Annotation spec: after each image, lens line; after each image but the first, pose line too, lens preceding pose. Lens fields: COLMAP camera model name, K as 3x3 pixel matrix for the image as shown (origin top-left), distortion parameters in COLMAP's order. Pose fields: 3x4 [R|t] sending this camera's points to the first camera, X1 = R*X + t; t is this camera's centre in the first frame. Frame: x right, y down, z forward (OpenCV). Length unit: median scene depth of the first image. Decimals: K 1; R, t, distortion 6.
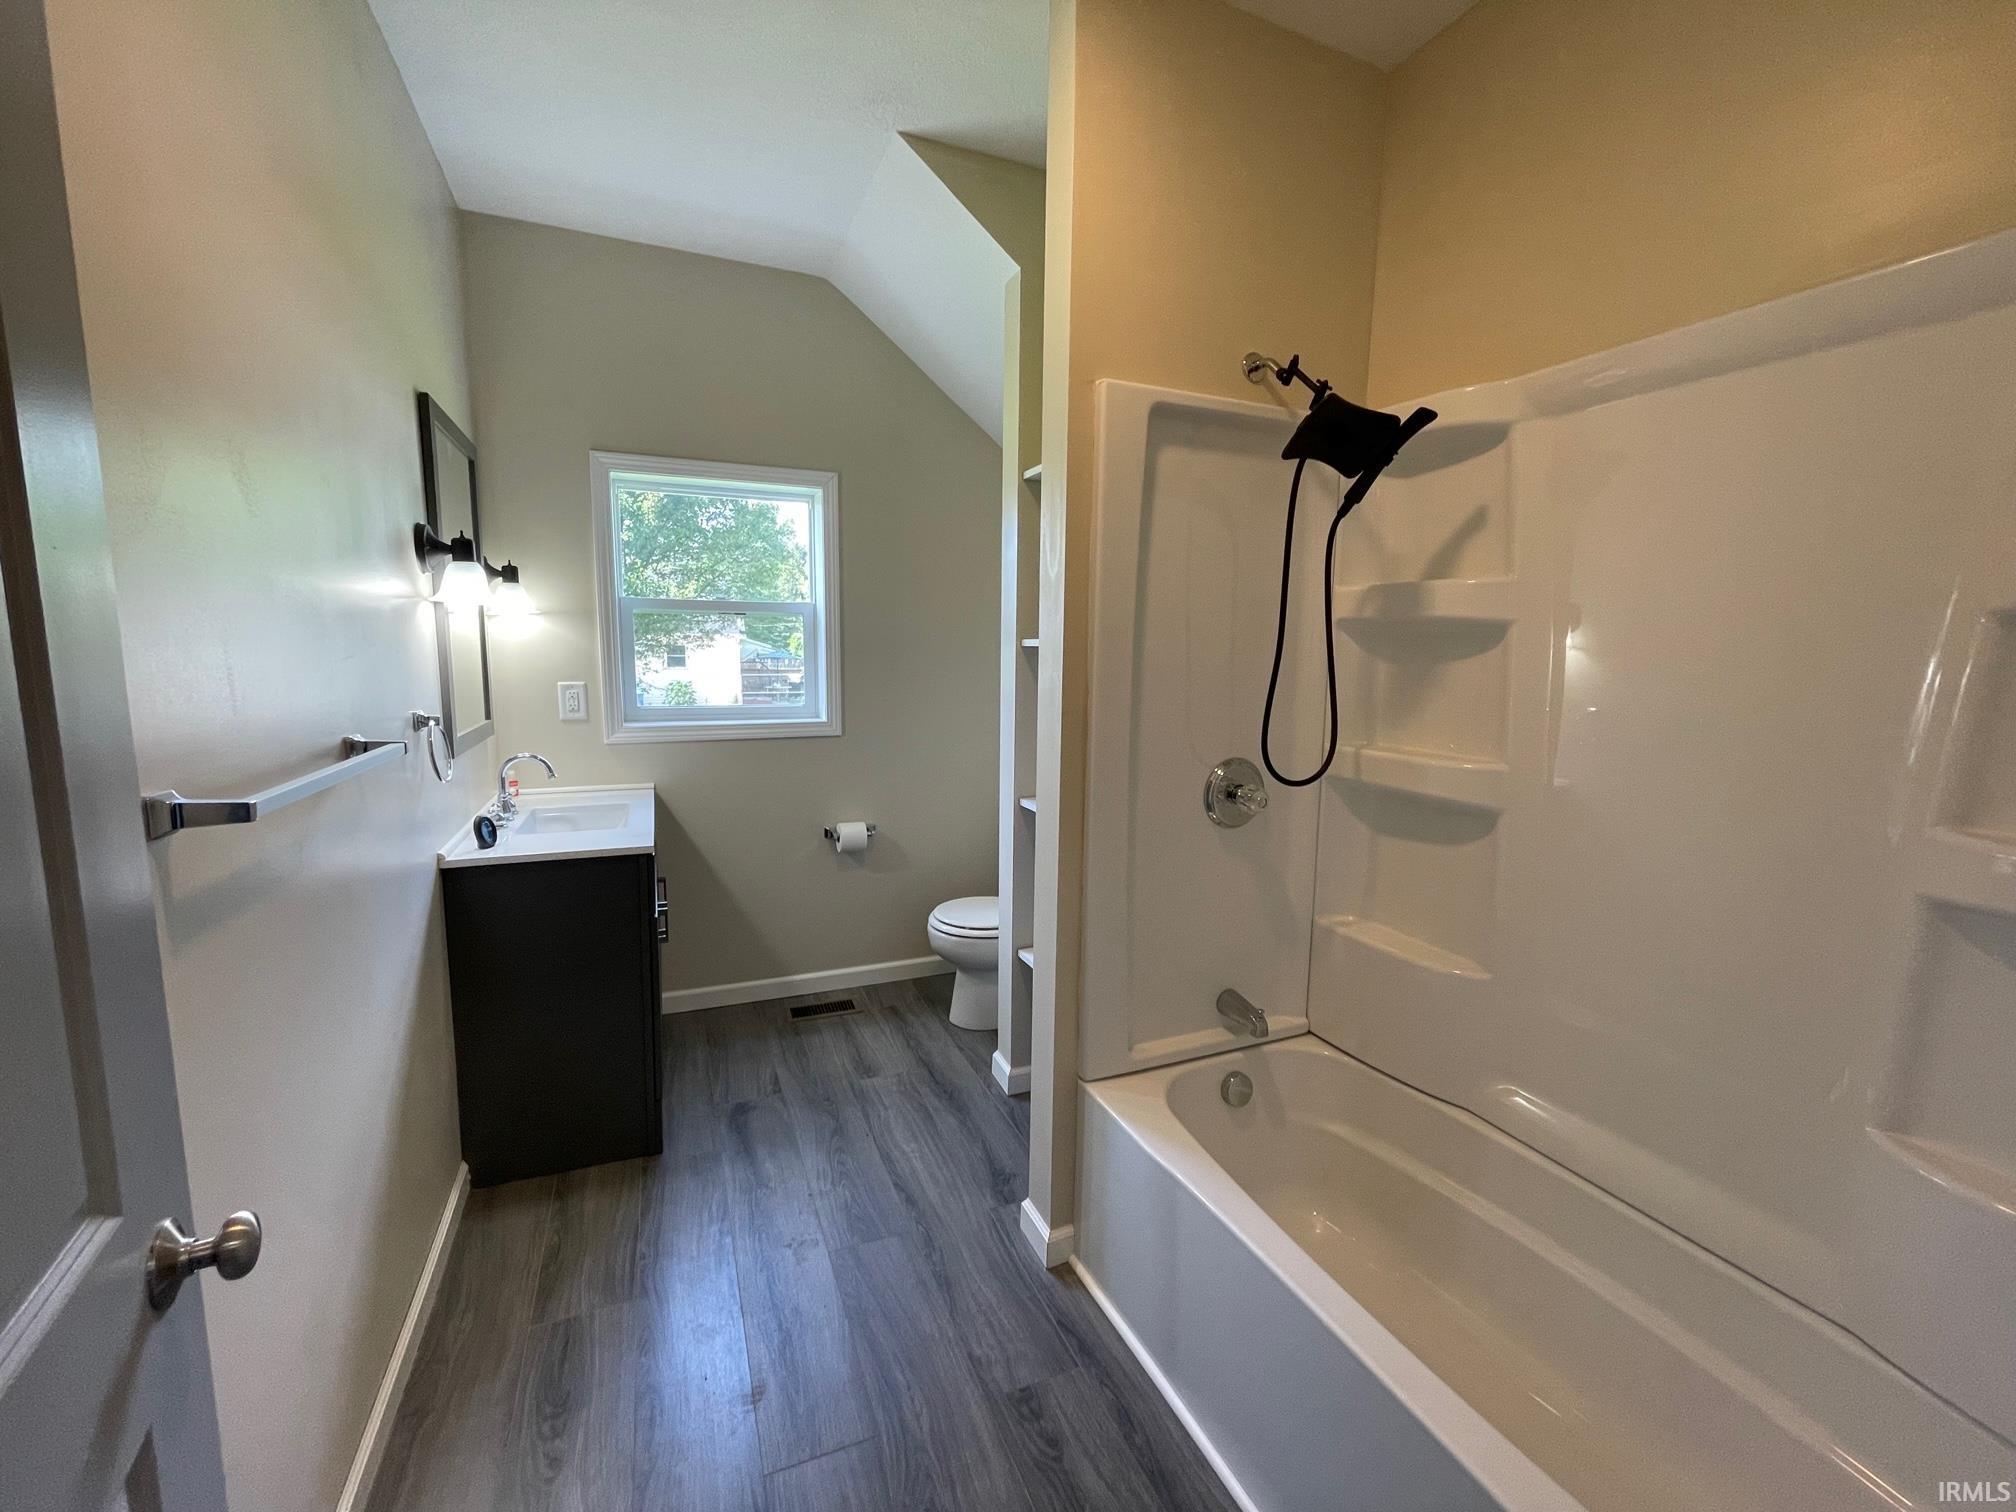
lens RADIAL K [[810.4, 0, 1004.3], [0, 810.4, 750.4], [0, 0, 1]] dist [-0.004165, 0.000557]
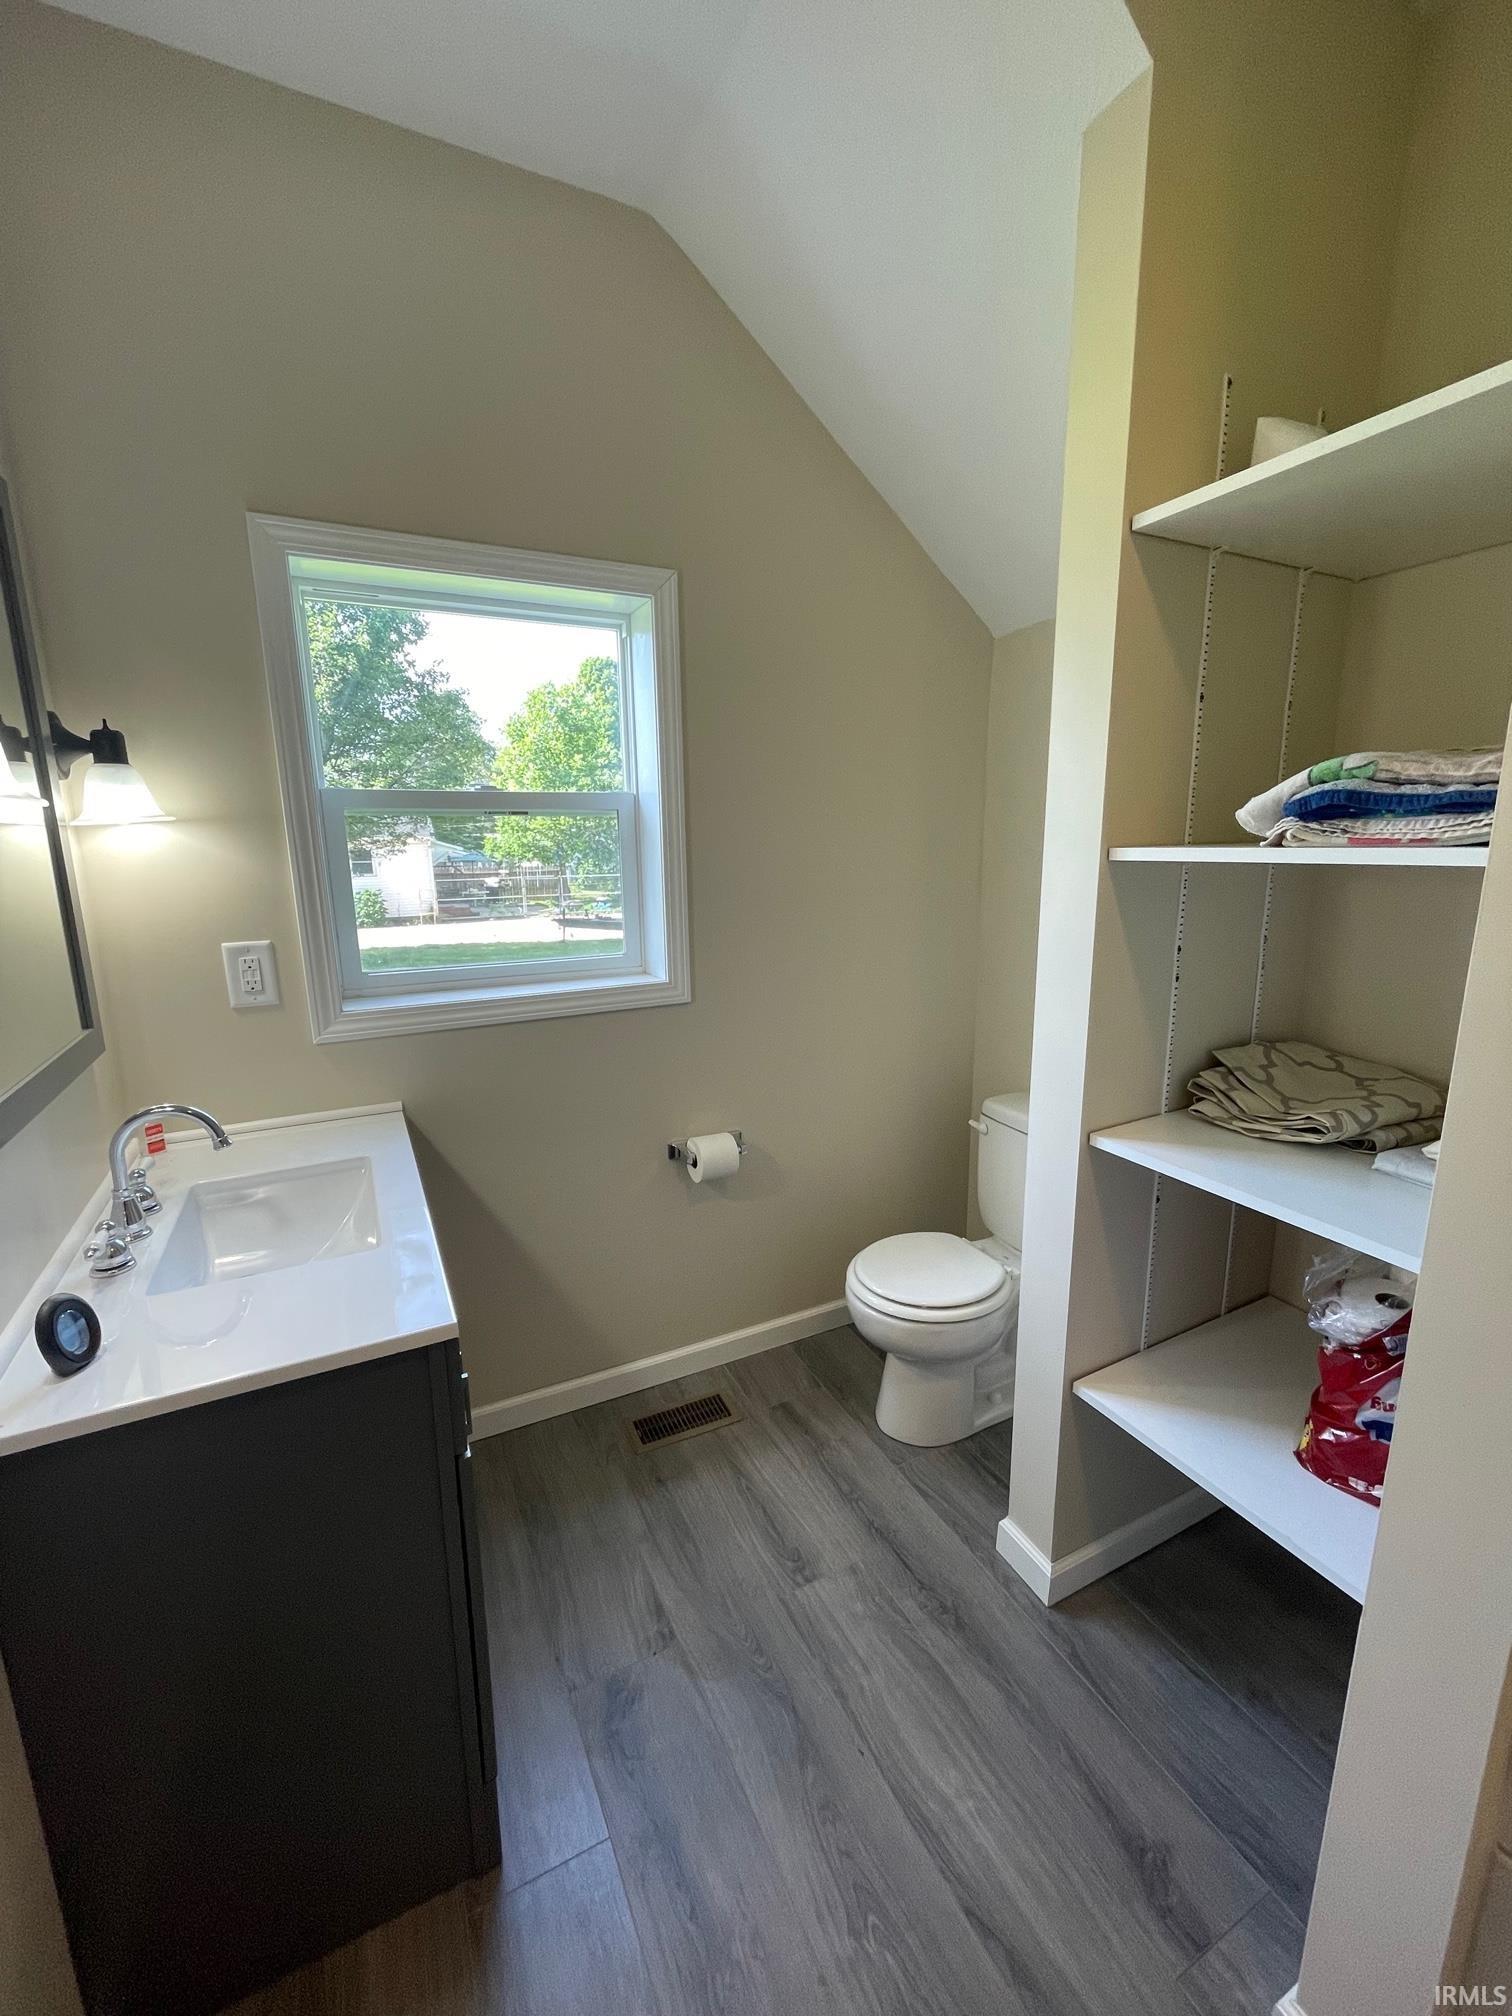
lens RADIAL K [[810.4, 0, 756.3], [0, 810.4, 1008.2], [0, 0, 1]] dist [-0.004165, 0.000557]
pose [[0.997311, -0.039122, 0.061971, -0.194224], [0.034292, 0.996428, 0.077177, -0.062973], [-0.064769, -0.074844, 0.995090, 0.369522]]
